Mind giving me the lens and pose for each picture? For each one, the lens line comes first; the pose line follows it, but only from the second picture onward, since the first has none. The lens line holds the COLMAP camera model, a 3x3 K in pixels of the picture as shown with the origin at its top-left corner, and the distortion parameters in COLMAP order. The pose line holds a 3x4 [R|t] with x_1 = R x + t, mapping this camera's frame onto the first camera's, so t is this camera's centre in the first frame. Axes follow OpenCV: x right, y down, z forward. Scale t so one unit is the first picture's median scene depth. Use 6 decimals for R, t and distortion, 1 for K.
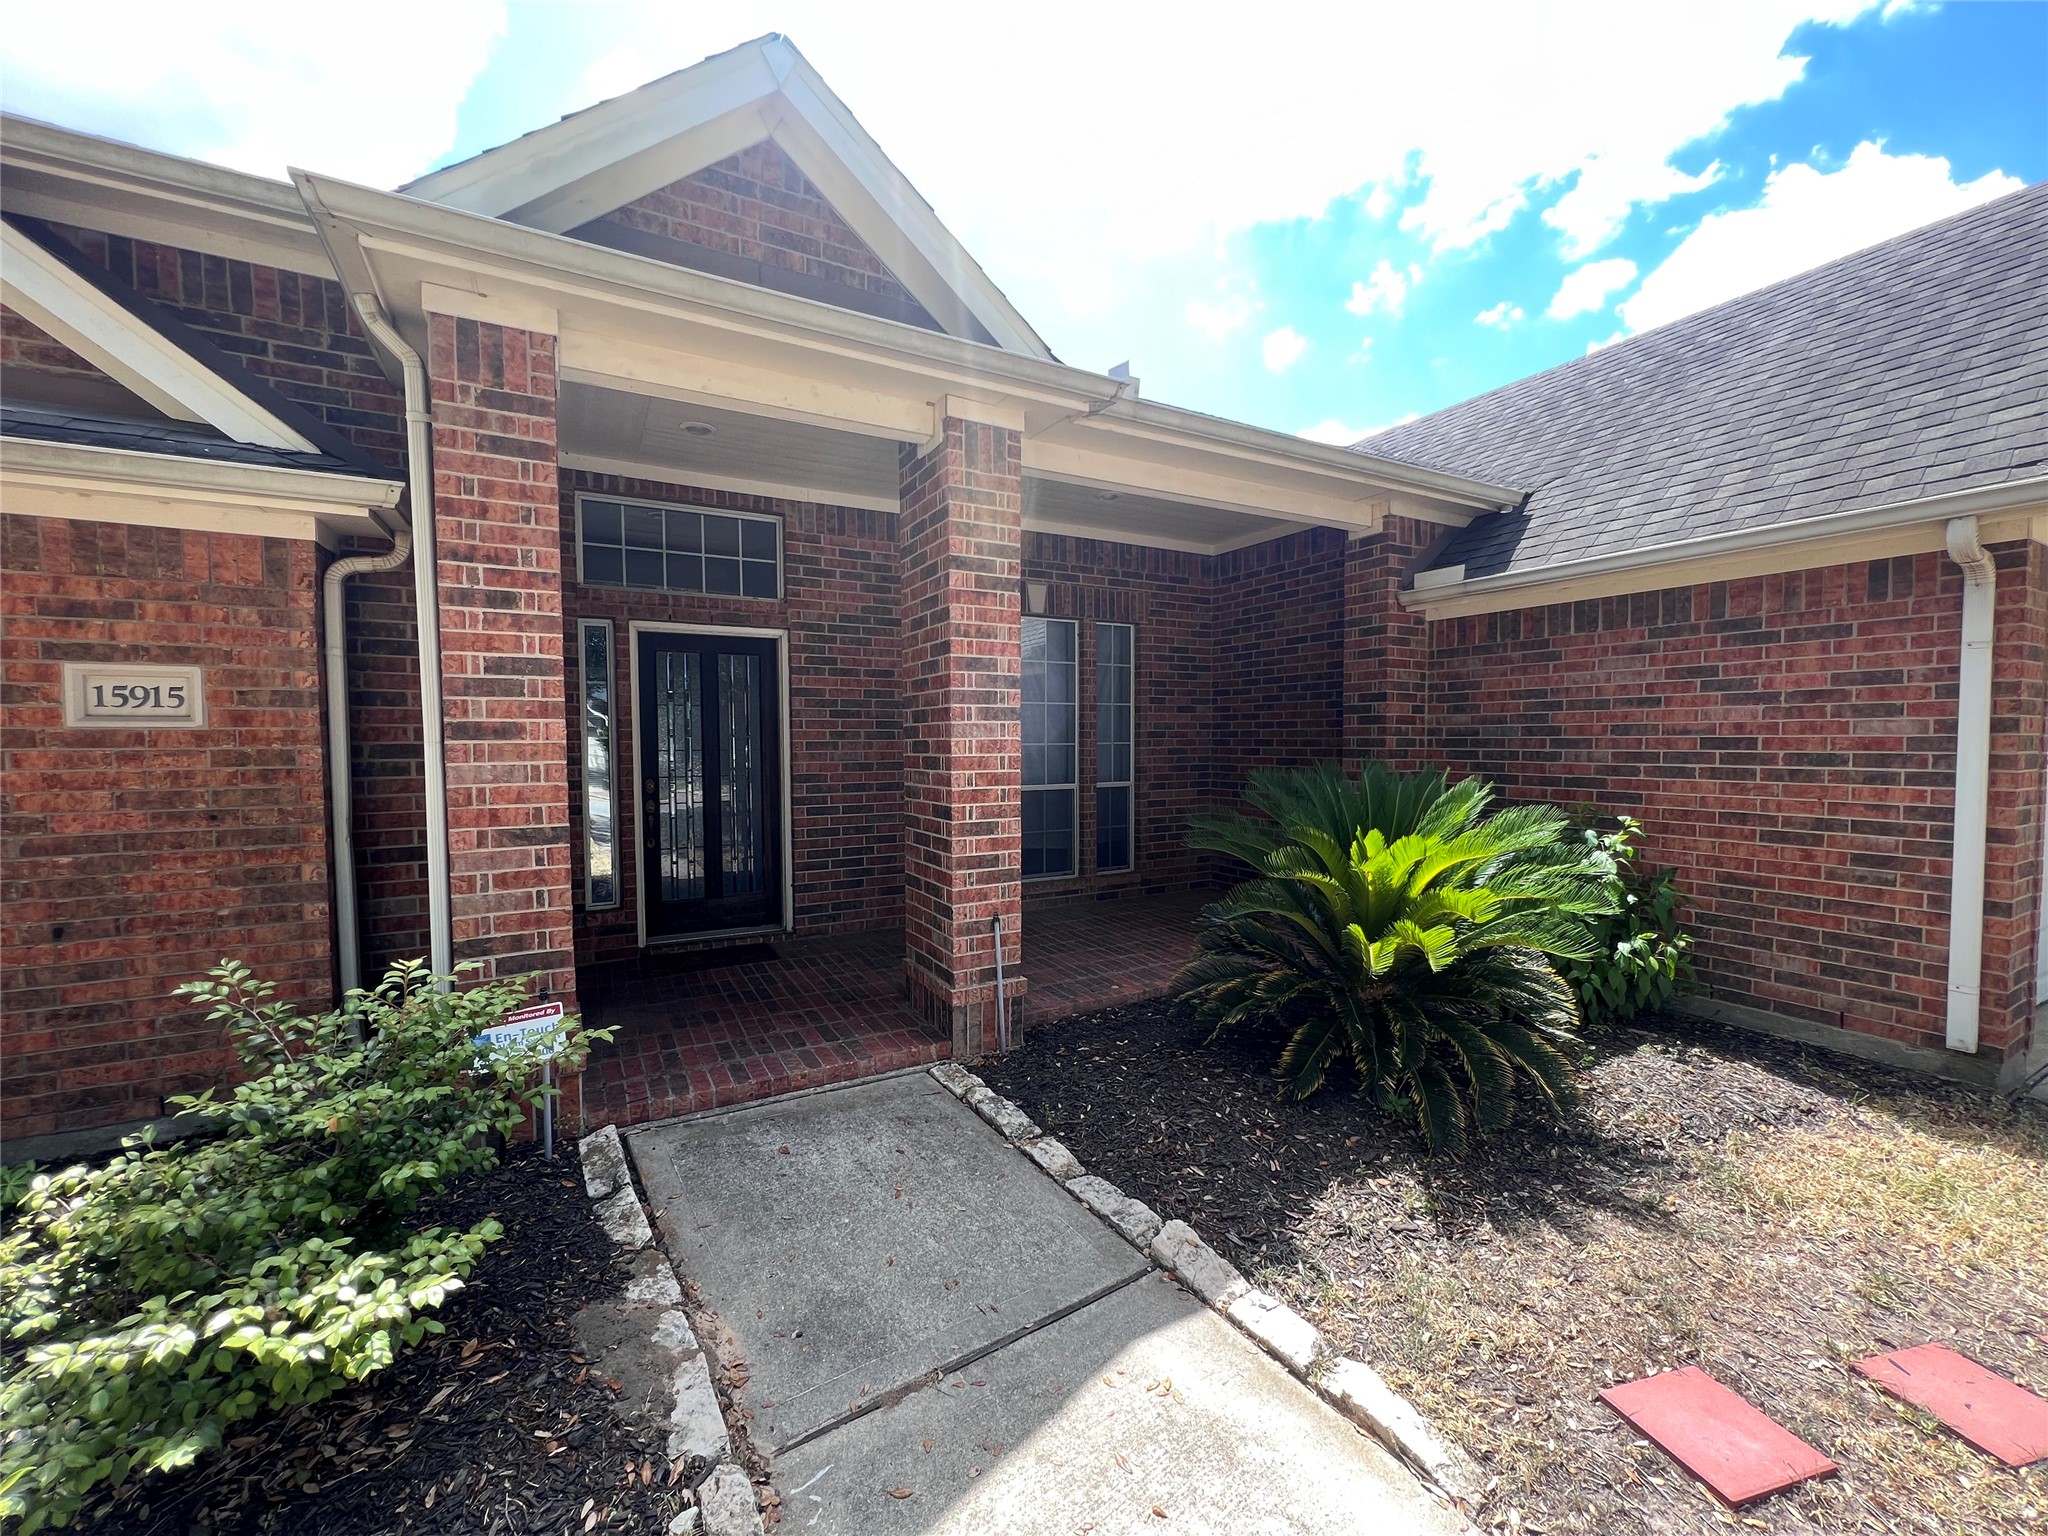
lens RADIAL K [[821.4, 0, 1027.8], [0, 821.4, 771.8], [0, 0, 1]] dist [-0.003522, 0.001236]
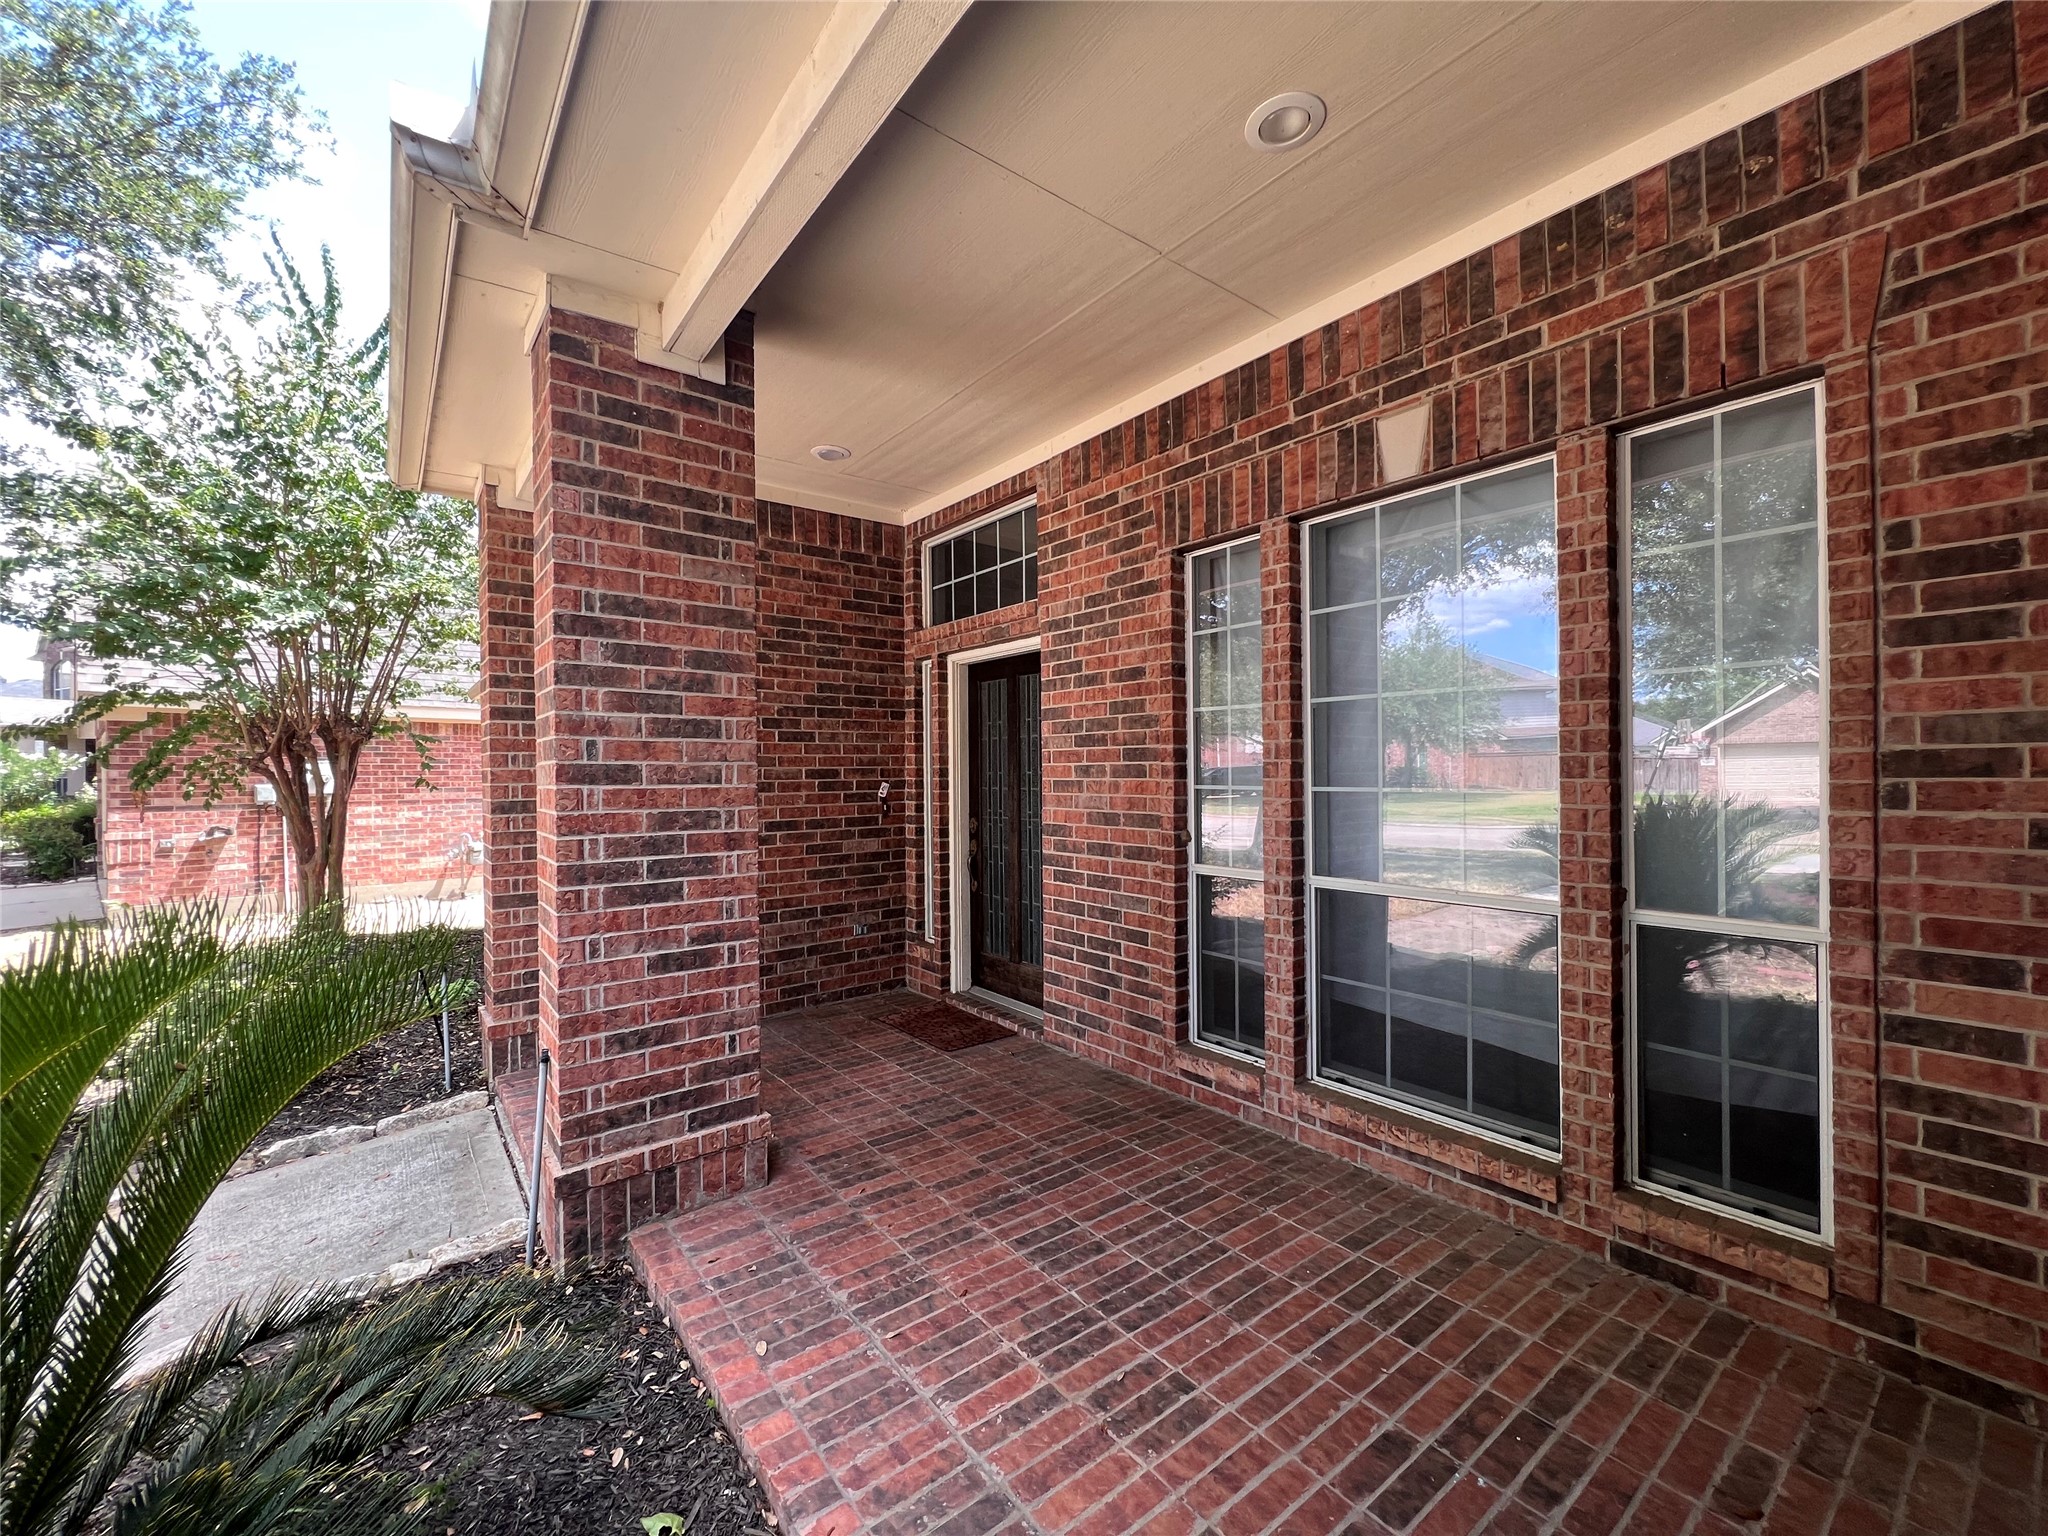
lens RADIAL K [[821.4, 0, 1024.7], [0, 821.4, 773.7], [0, 0, 1]] dist [-0.003522, 0.001236]
pose [[0.158623, 0.003813, -0.987332, 0.446323], [-0.031902, 0.999490, -0.001265, -0.040137], [0.986824, 0.031699, 0.158663, 0.839139]]
